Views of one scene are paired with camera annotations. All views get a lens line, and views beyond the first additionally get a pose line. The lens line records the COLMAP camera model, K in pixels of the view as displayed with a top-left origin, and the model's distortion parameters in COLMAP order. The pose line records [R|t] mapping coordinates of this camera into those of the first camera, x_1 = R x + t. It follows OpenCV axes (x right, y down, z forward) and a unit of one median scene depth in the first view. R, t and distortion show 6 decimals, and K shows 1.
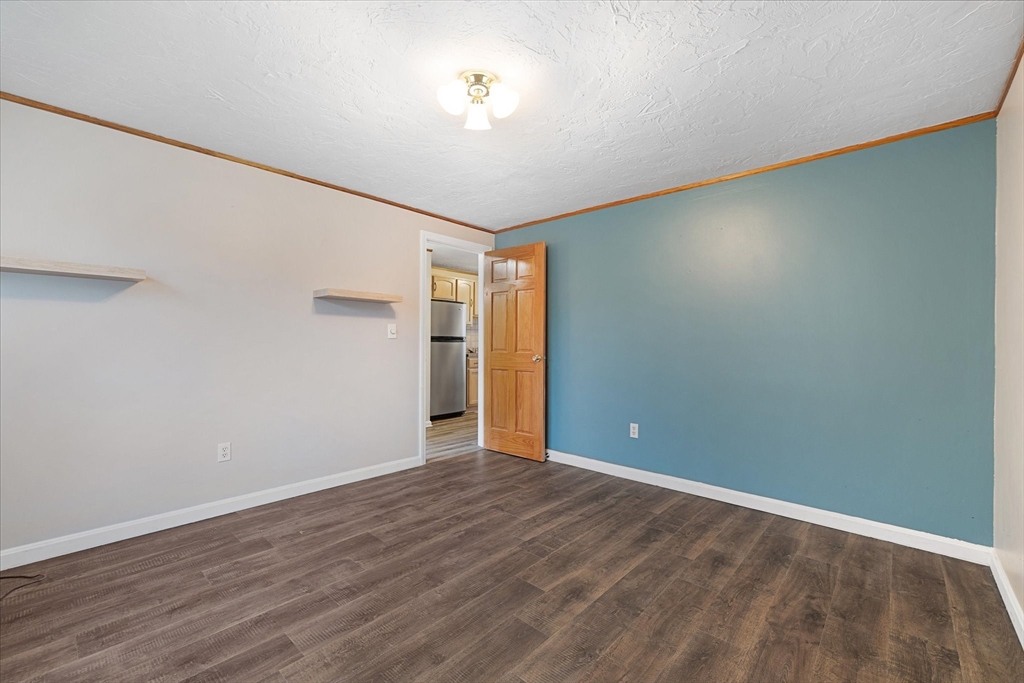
lens RADIAL K [[429.5, 0, 512.0], [0, 429.5, 341.5], [0, 0, 1]] dist [-0.000773, -0.000121]
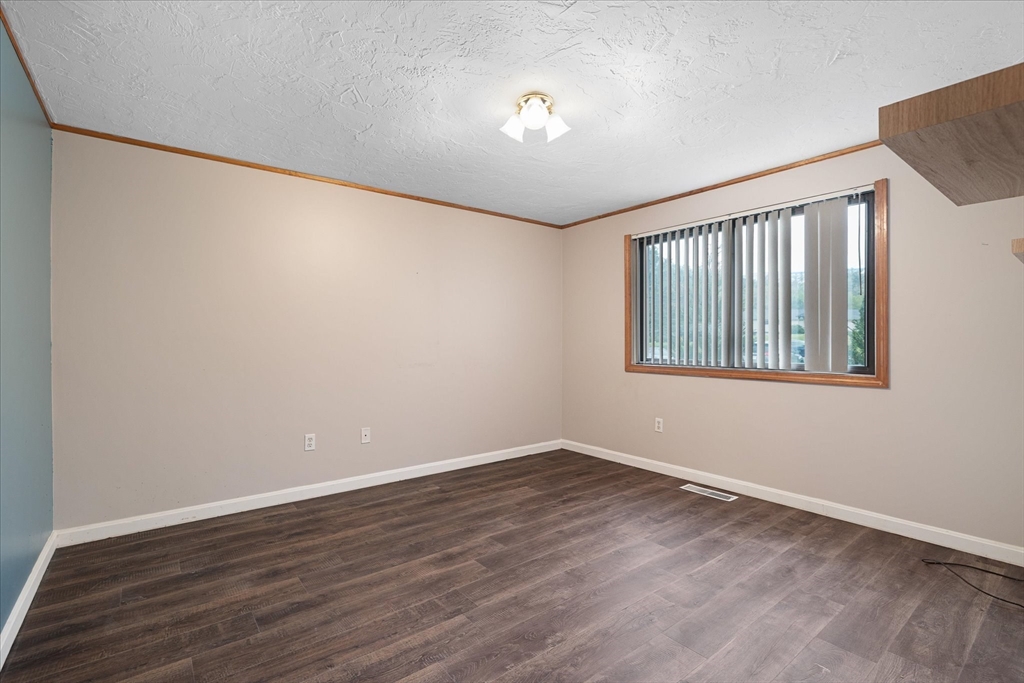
lens RADIAL K [[429.5, 0, 512.0], [0, 429.5, 341.5], [0, 0, 1]] dist [-0.000773, -0.000121]
pose [[-0.984928, -0.006836, 0.172828, -0.205426], [-0.006655, 0.999977, 0.001625, -0.000681], [-0.172835, 0.000450, -0.984951, 2.014588]]
